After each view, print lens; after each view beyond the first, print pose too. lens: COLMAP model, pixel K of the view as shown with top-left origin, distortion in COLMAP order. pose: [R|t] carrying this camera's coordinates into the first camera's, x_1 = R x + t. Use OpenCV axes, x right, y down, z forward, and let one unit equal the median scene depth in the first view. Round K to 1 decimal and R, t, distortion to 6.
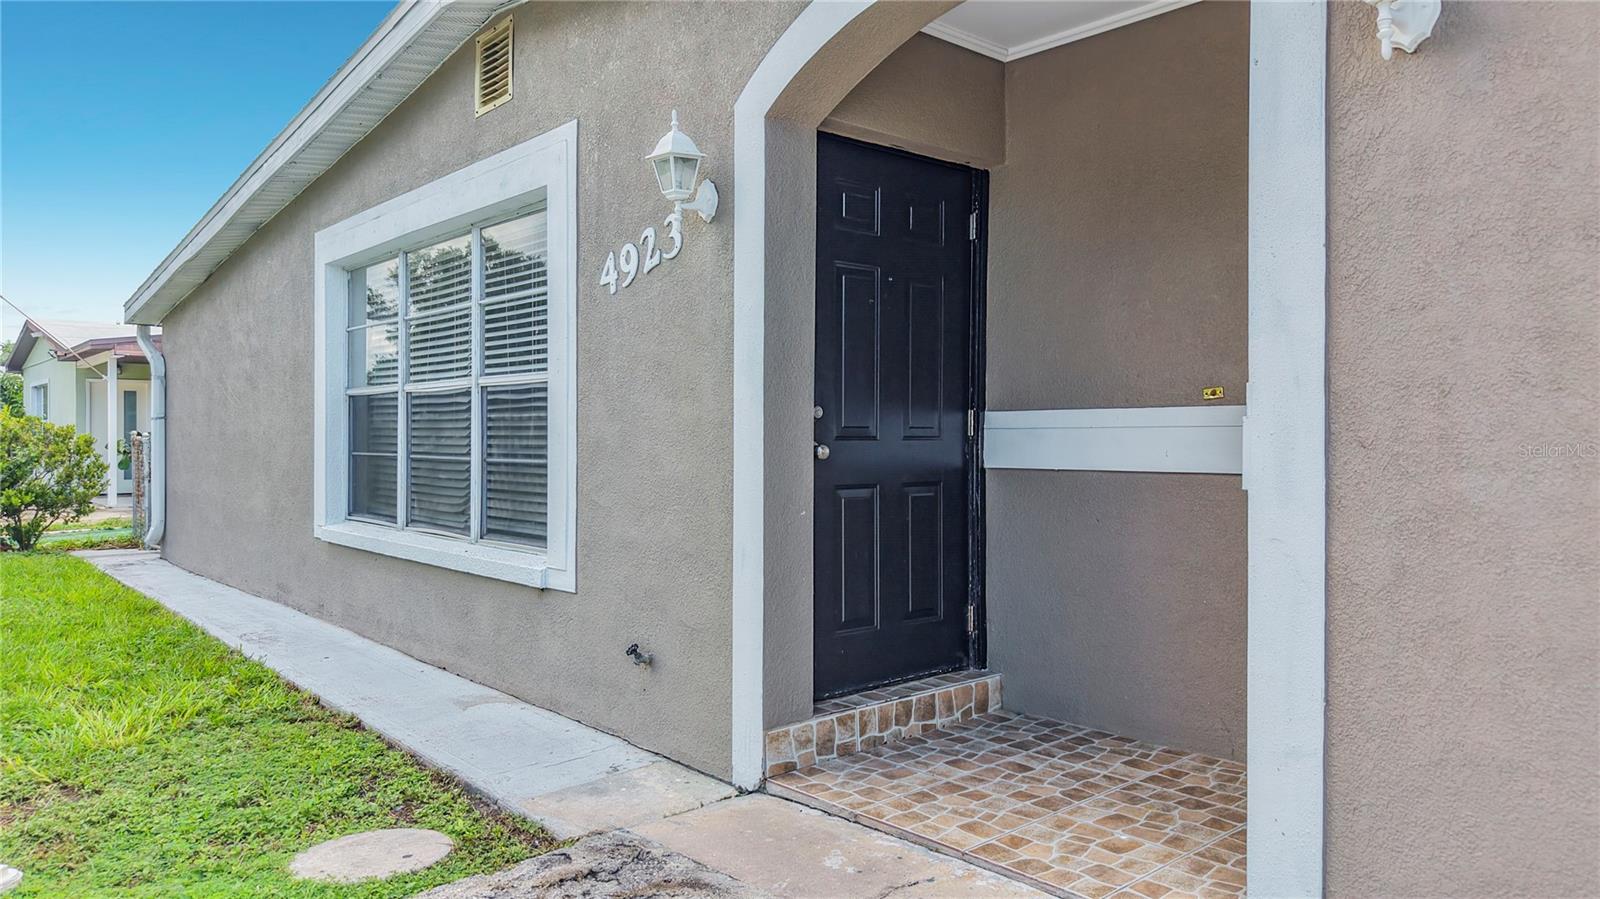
lens RADIAL K [[1075.6, 0, 800.0], [0, 1075.6, 449.5], [0, 0, 1]] dist [0.051254, -0.091981]
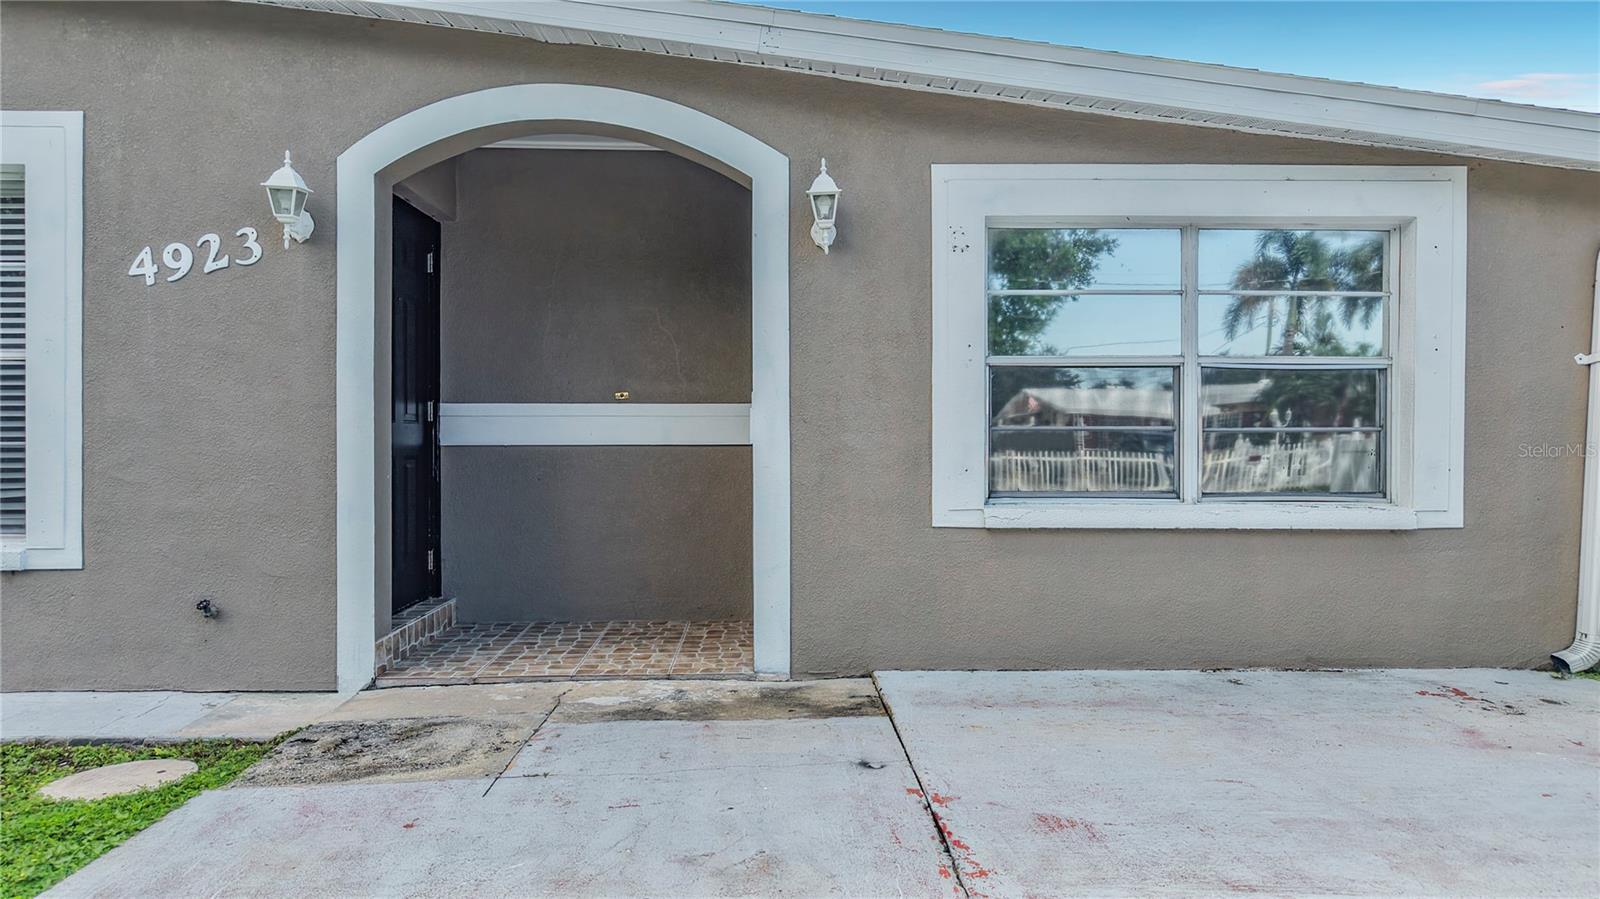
lens RADIAL K [[1075.6, 0, 800.0], [0, 1075.6, 449.5], [0, 0, 1]] dist [0.051254, -0.091981]
pose [[0.631057, -0.006255, 0.775711, -0.615559], [0.008813, 0.999961, 0.000893, 0.026221], [-0.775687, 0.006273, 0.631087, -0.197004]]
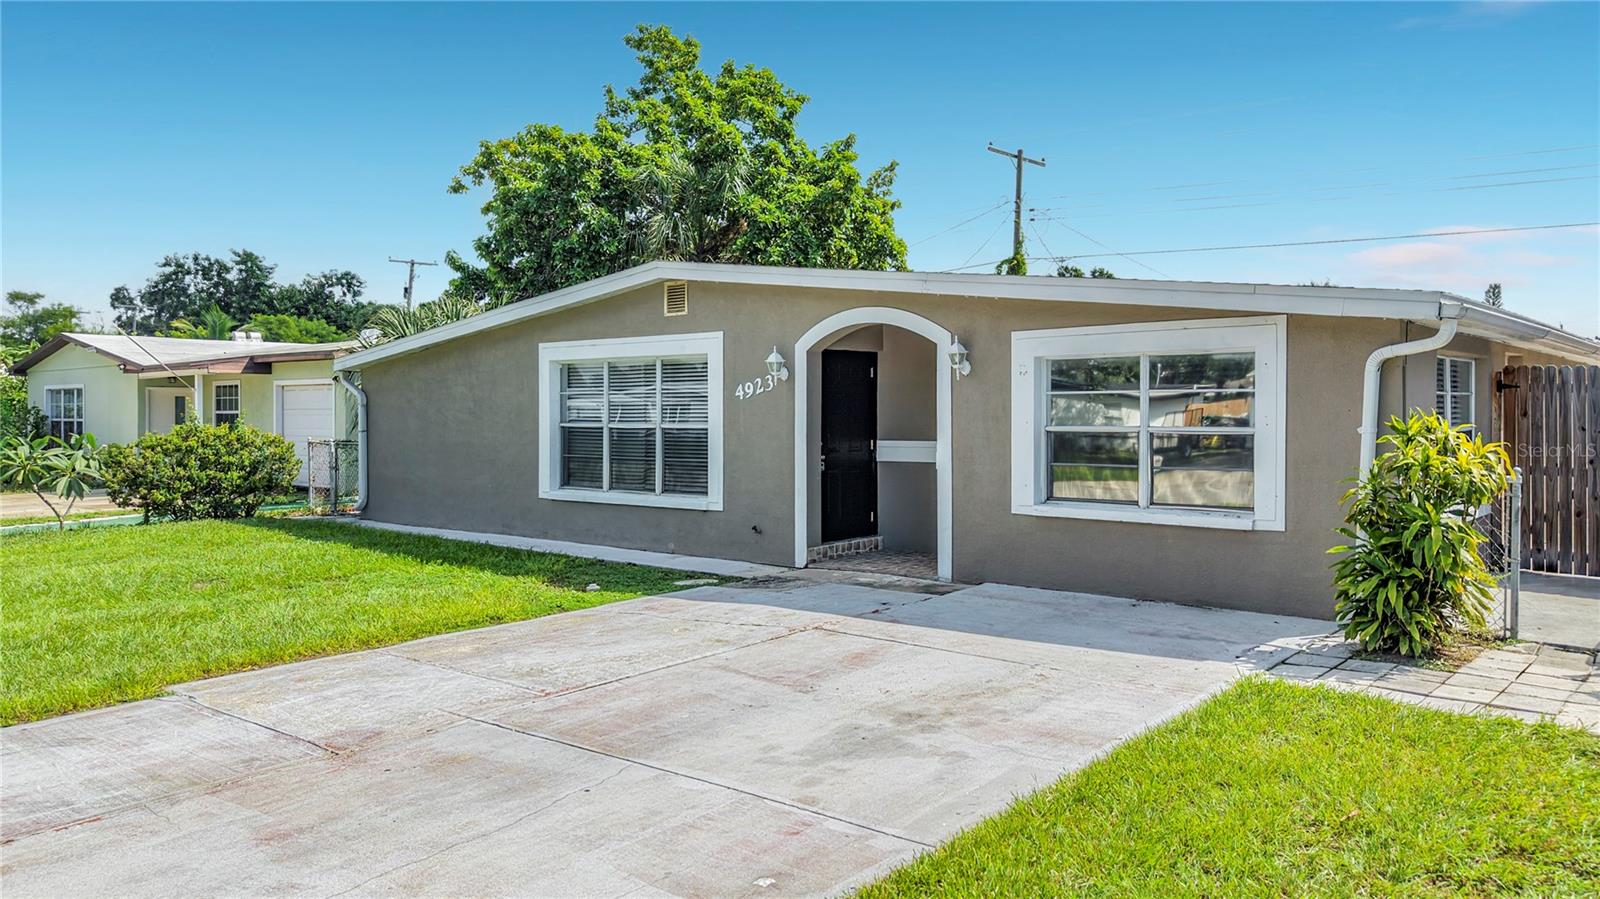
lens RADIAL K [[1201.0, 0, 800.0], [0, 1201.0, 449.5], [0, 0, 1]] dist [0.067553, -0.000759]
pose [[0.993955, -0.007707, 0.109521, -0.364741], [0.005800, 0.999826, 0.017721, -0.072310], [-0.109639, -0.016979, 0.993826, -2.060428]]
